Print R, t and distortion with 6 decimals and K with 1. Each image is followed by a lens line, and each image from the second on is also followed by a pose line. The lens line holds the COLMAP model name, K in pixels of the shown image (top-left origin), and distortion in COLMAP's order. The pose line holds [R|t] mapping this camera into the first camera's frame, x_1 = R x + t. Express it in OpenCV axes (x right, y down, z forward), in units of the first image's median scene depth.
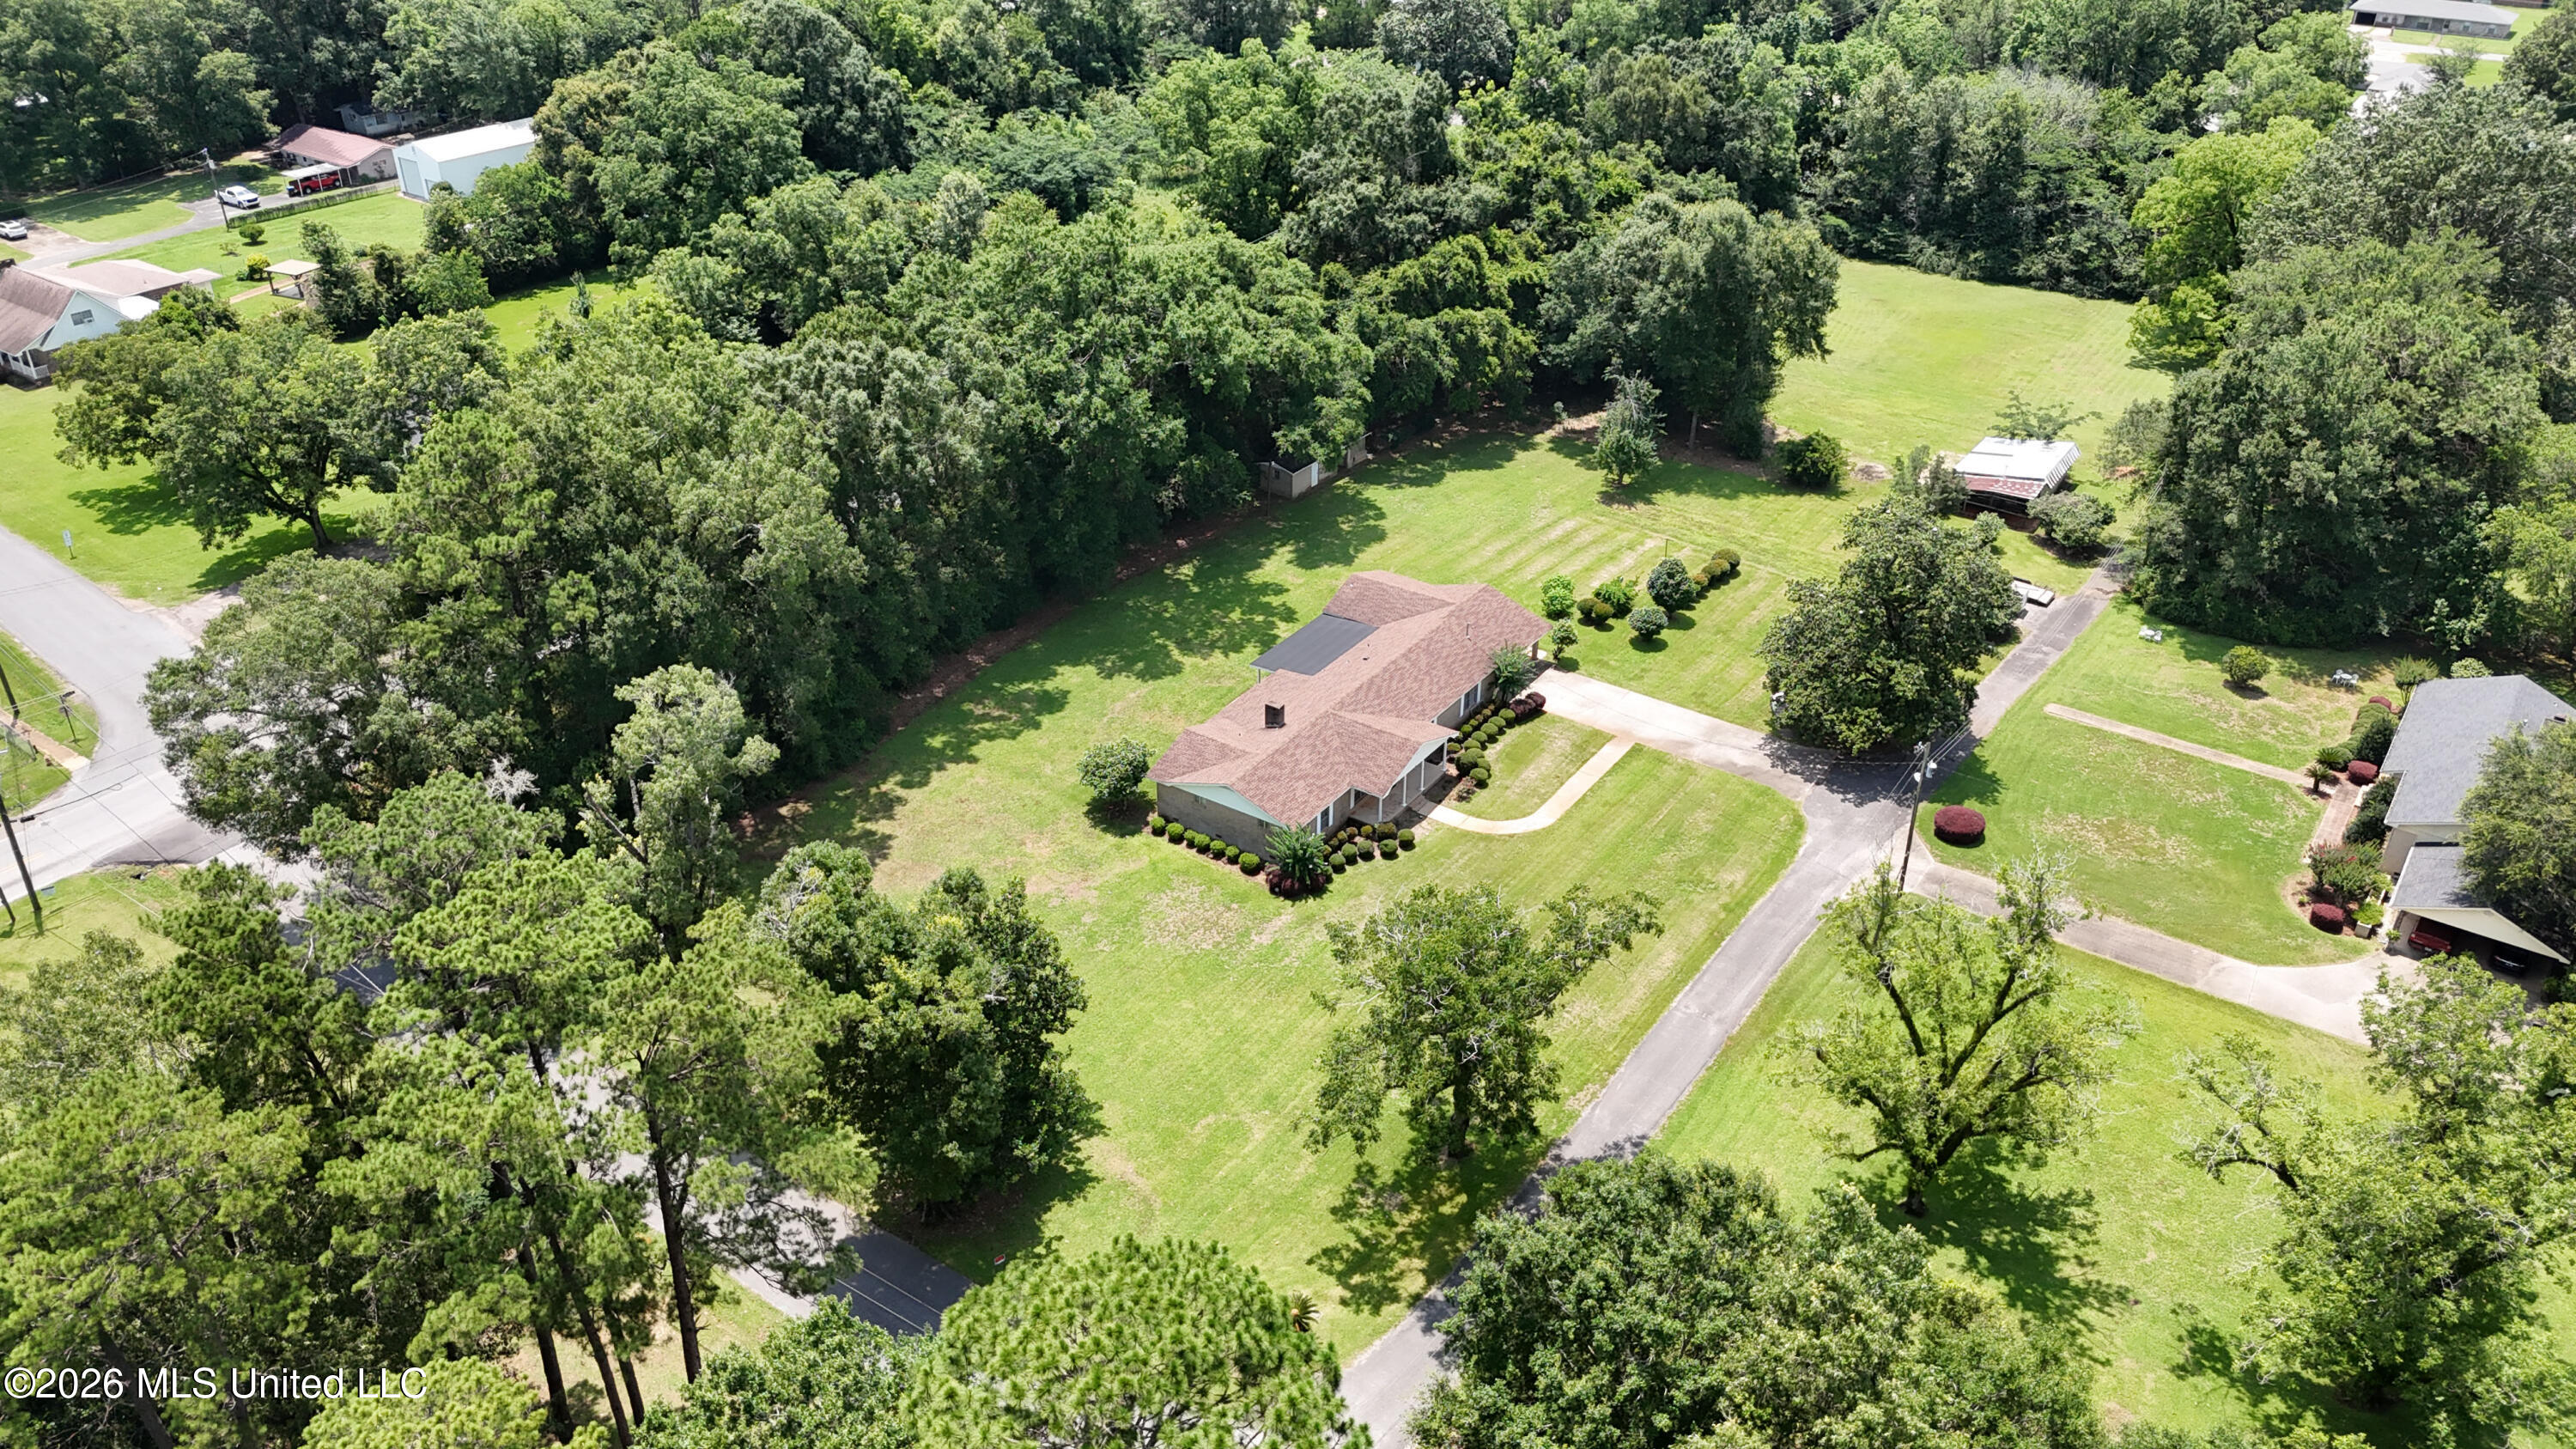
lens RADIAL K [[1890.7, 0, 1288.0], [0, 1890.7, 724.5], [0, 0, 1]] dist [0.051964, -0.050558]
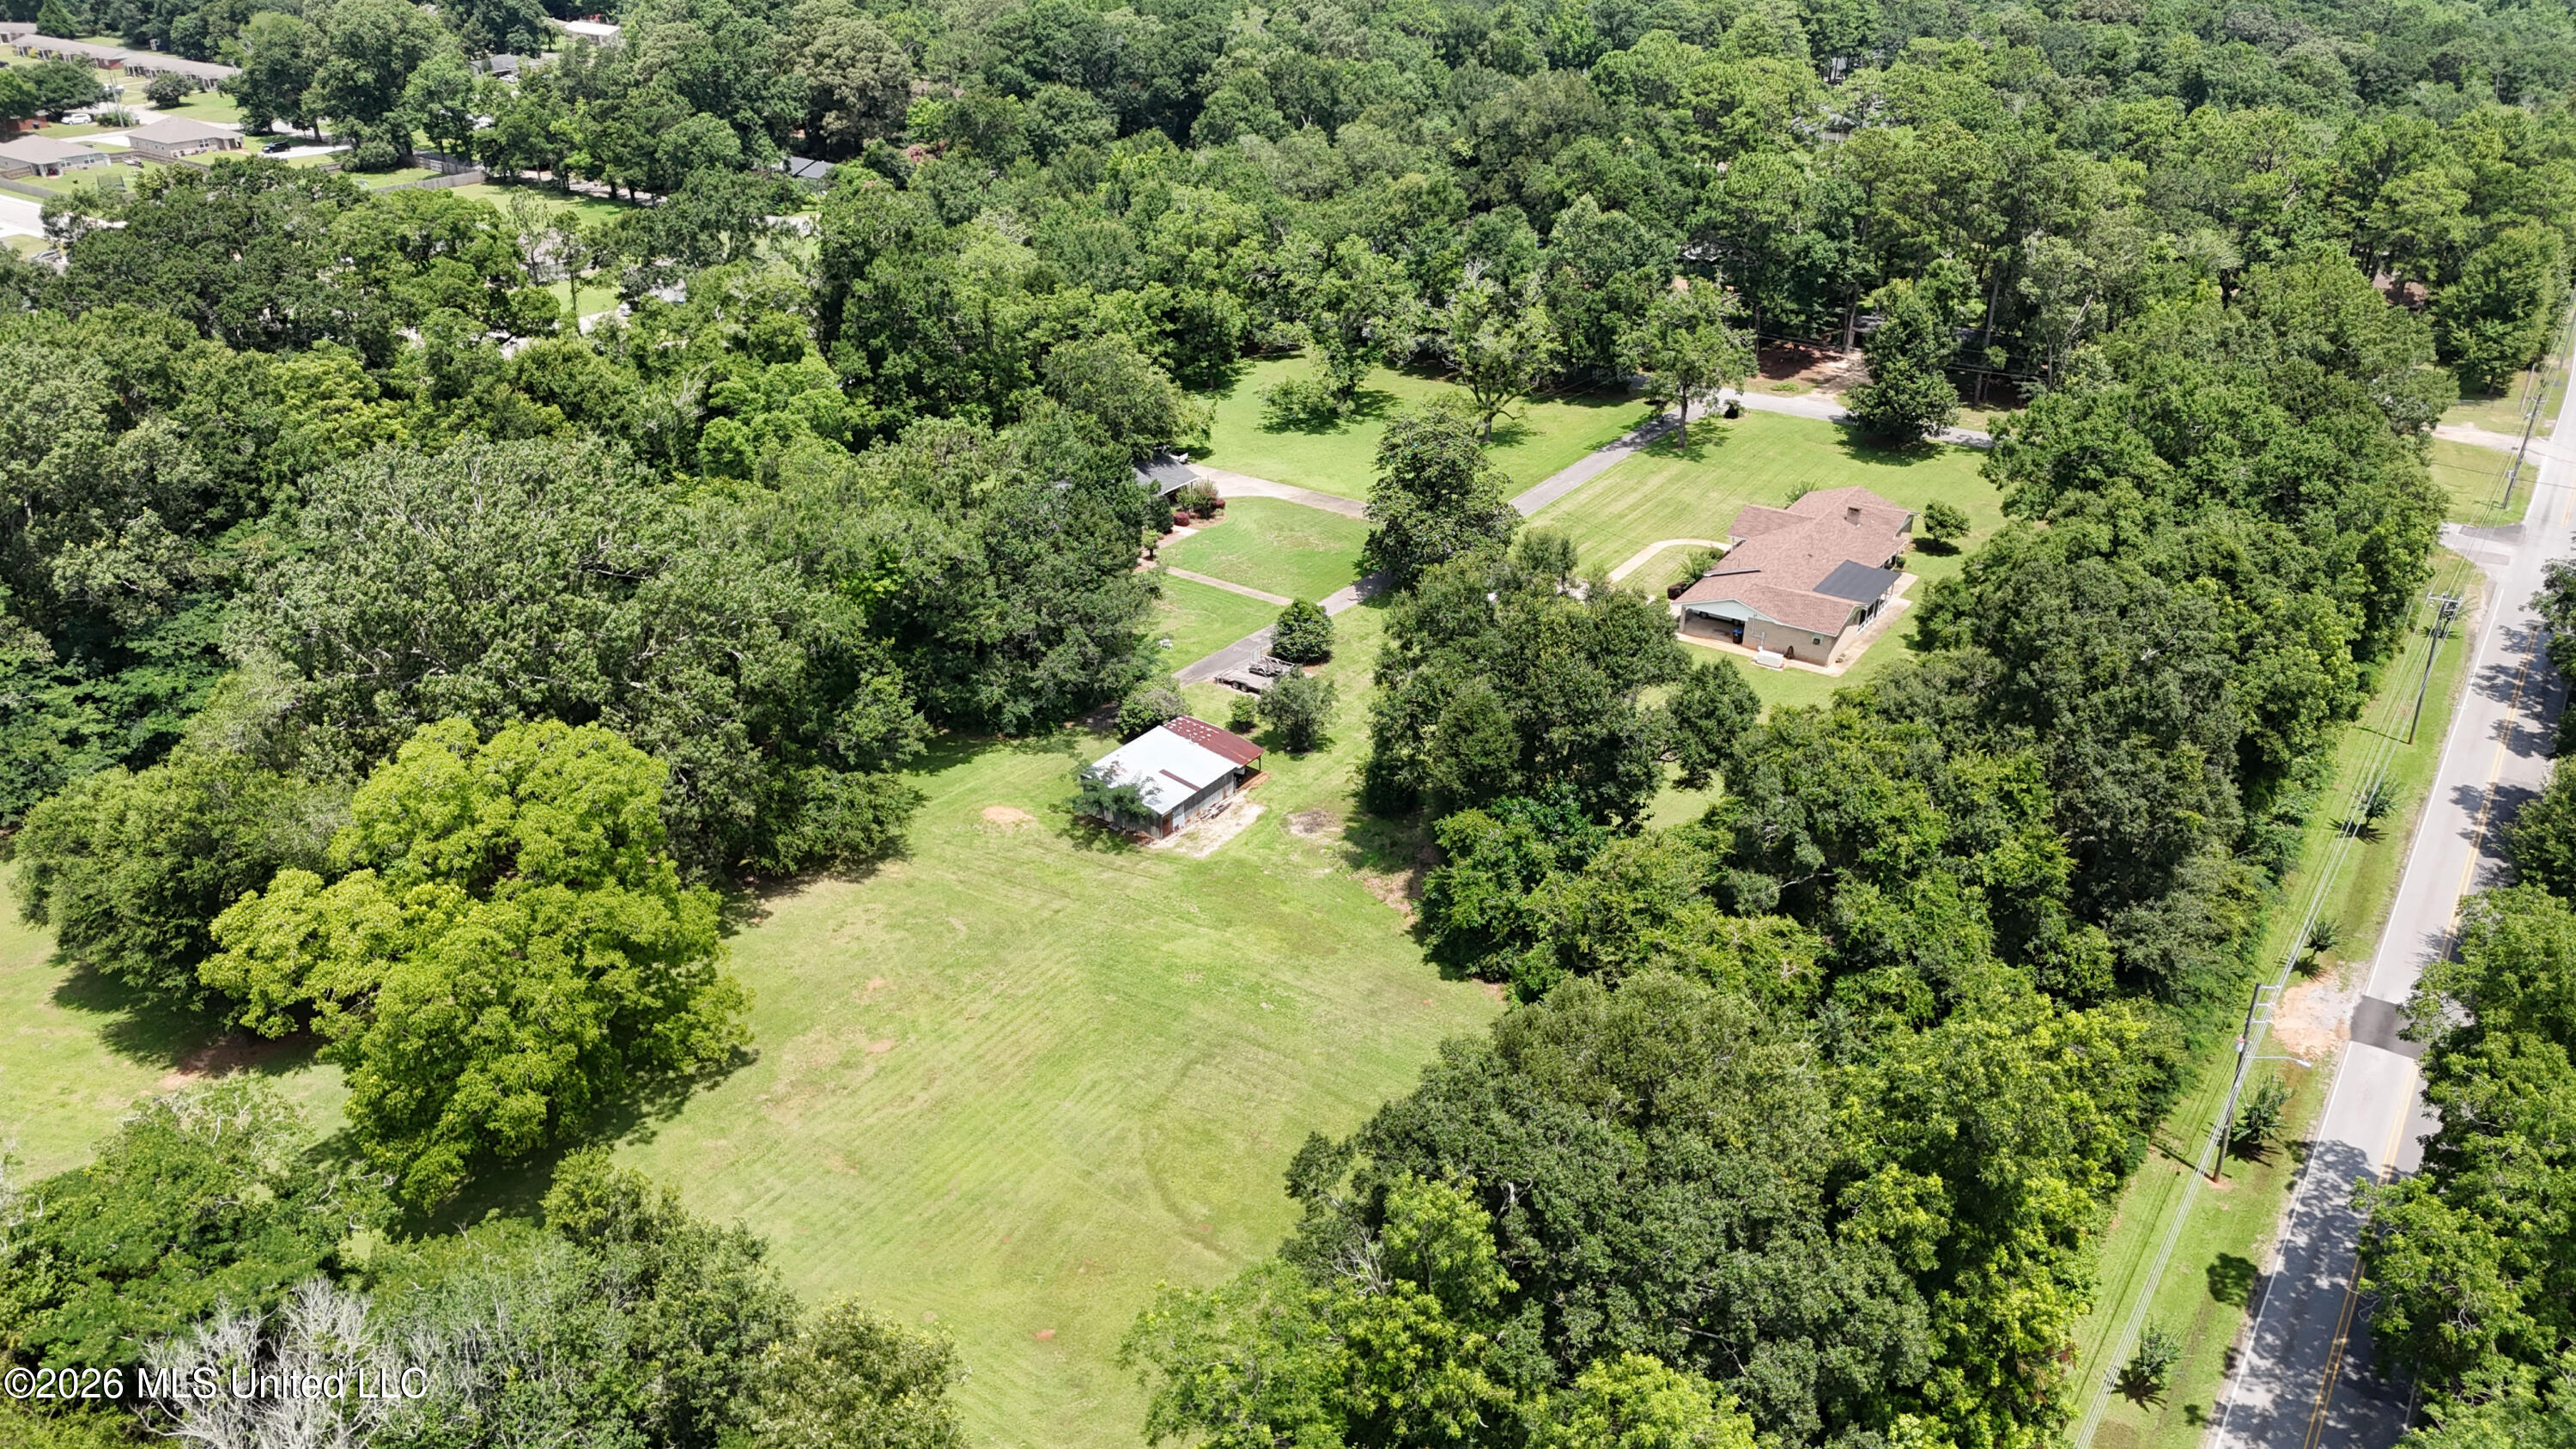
lens RADIAL K [[1887.9, 0, 1288.0], [0, 1887.9, 724.5], [0, 0, 1]] dist [0.072760, -0.063459]
pose [[-0.999942, -0.006714, -0.008363, 0.413657], [-0.010676, 0.549025, 0.835737, -1.066328], [-0.001020, 0.835779, -0.549066, 1.804404]]
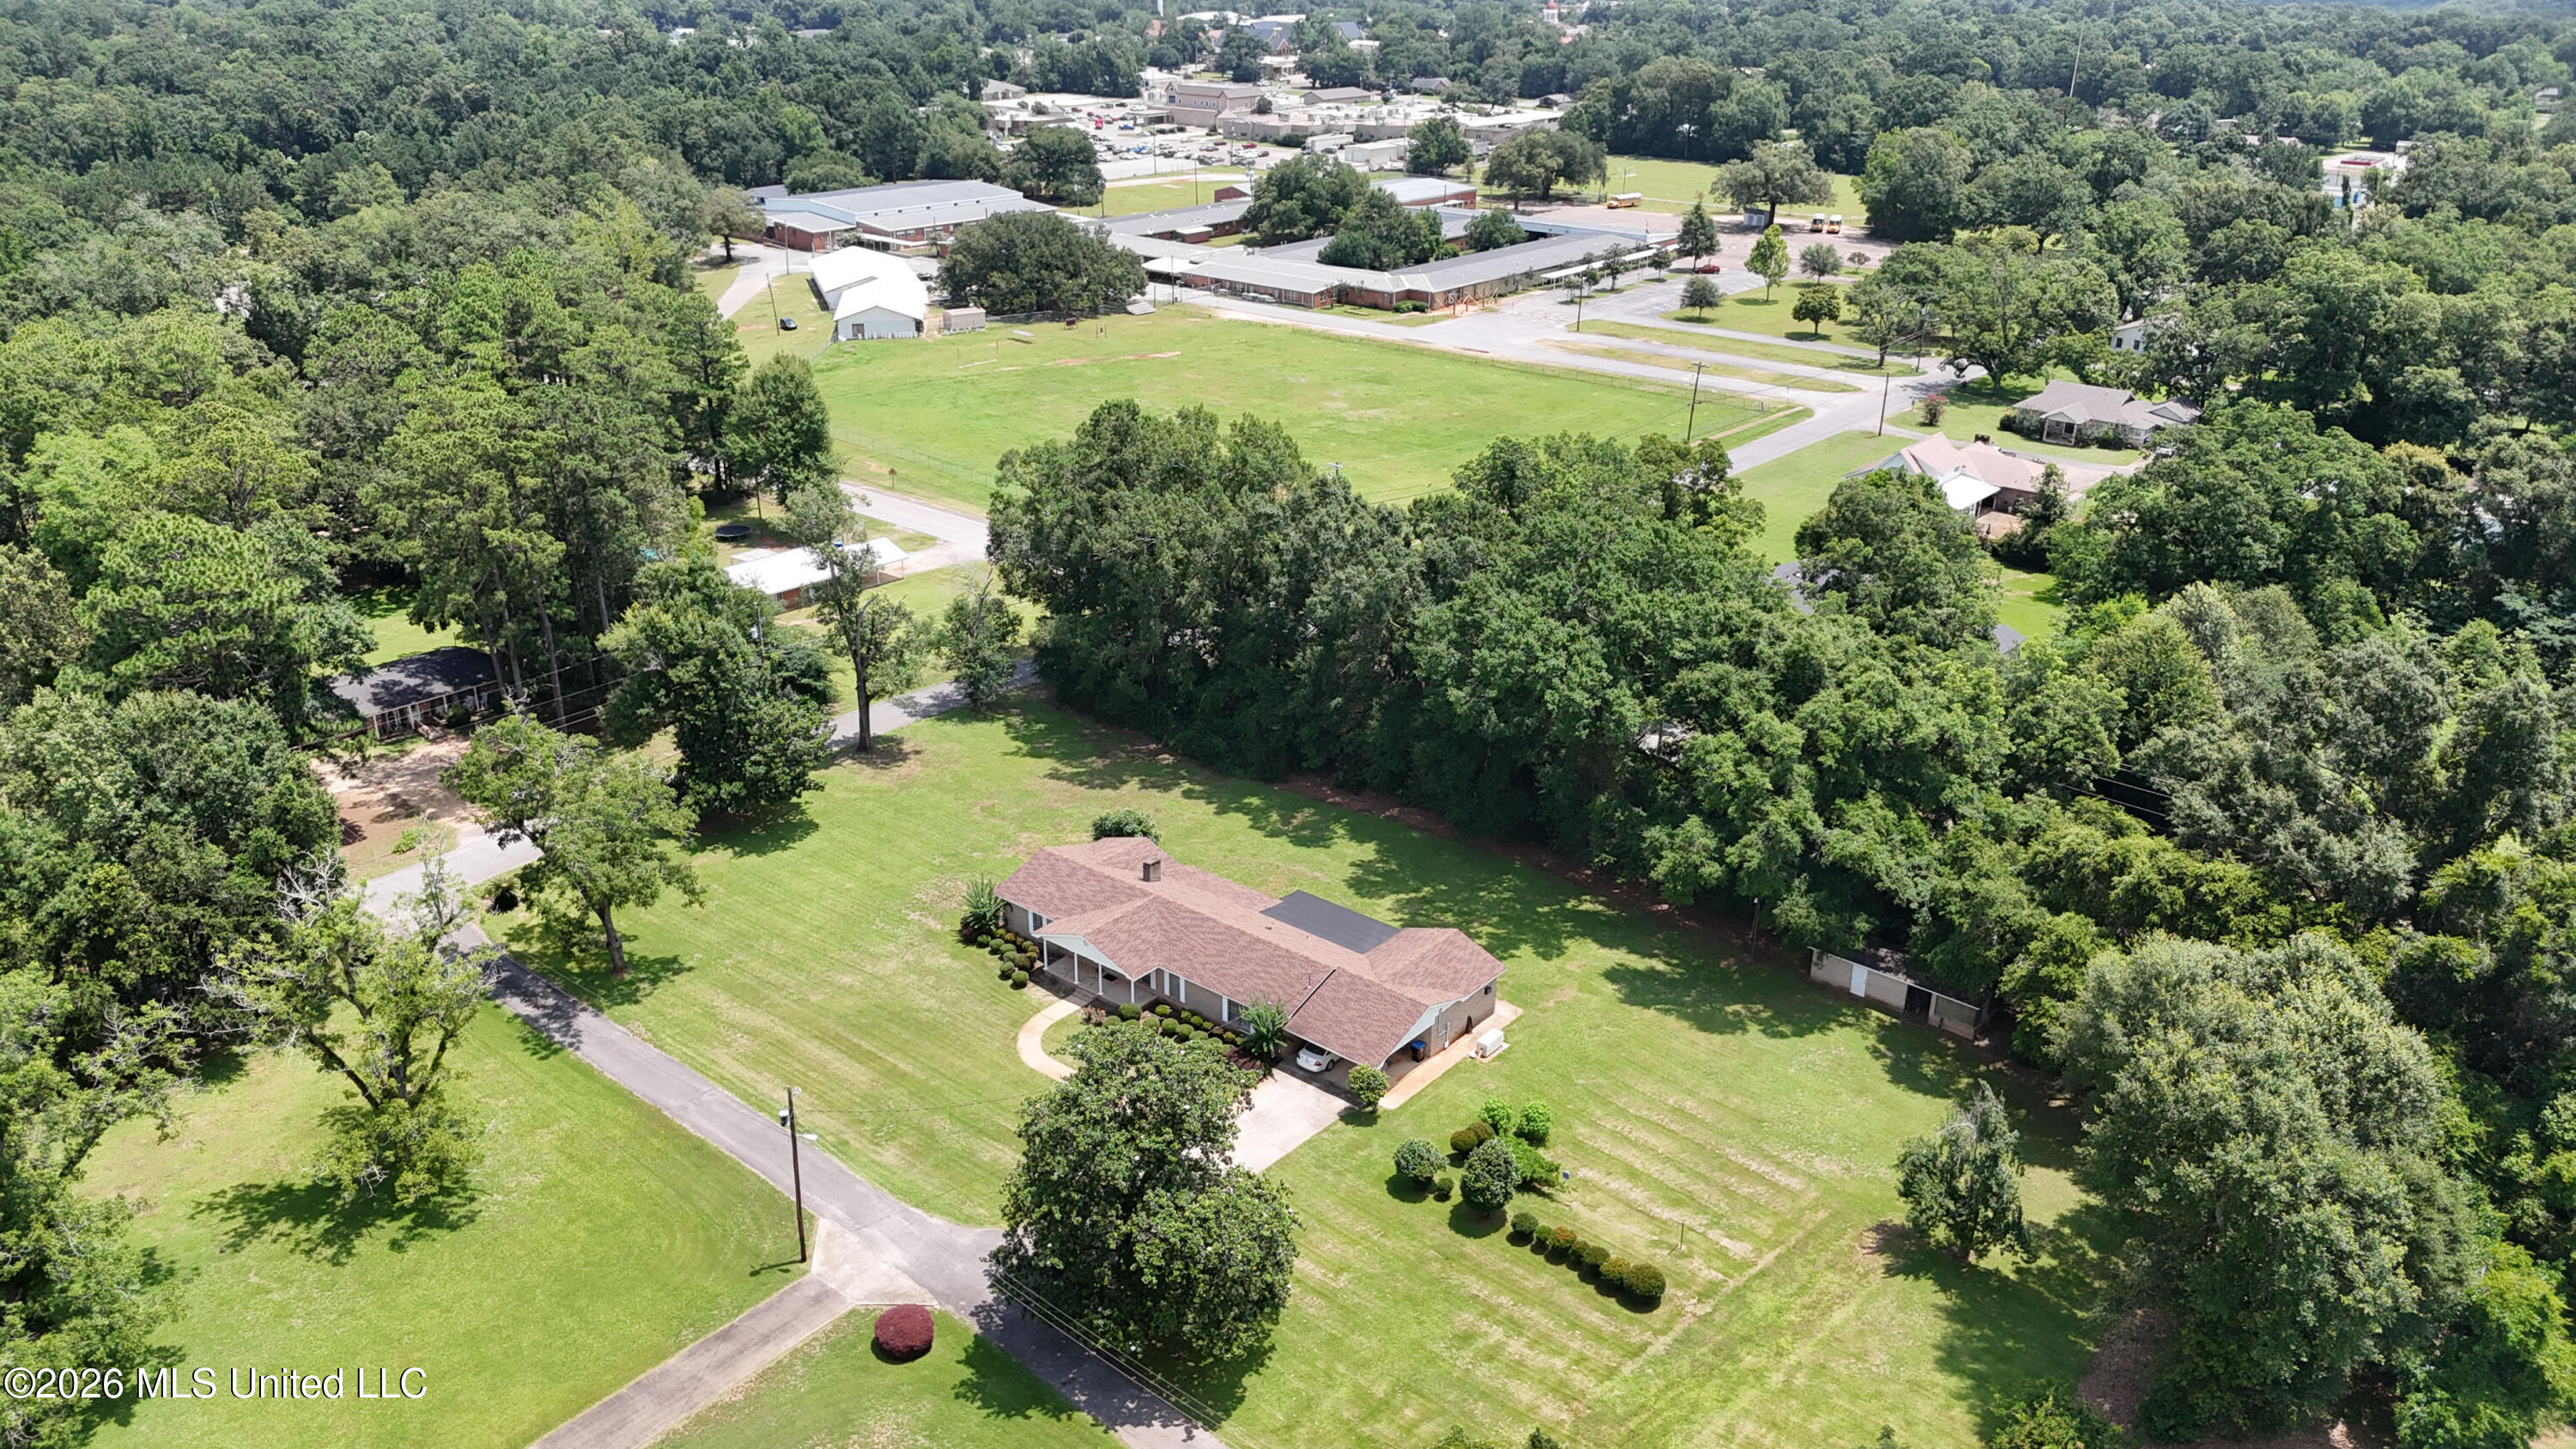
lens RADIAL K [[1887.9, 0, 1288.0], [0, 1887.9, 724.5], [0, 0, 1]] dist [0.072760, -0.063459]
pose [[-0.092344, 0.380012, -0.920360, 0.885963], [-0.511898, 0.774693, 0.371228, -0.477716], [0.854068, 0.505411, 0.122989, 0.819643]]
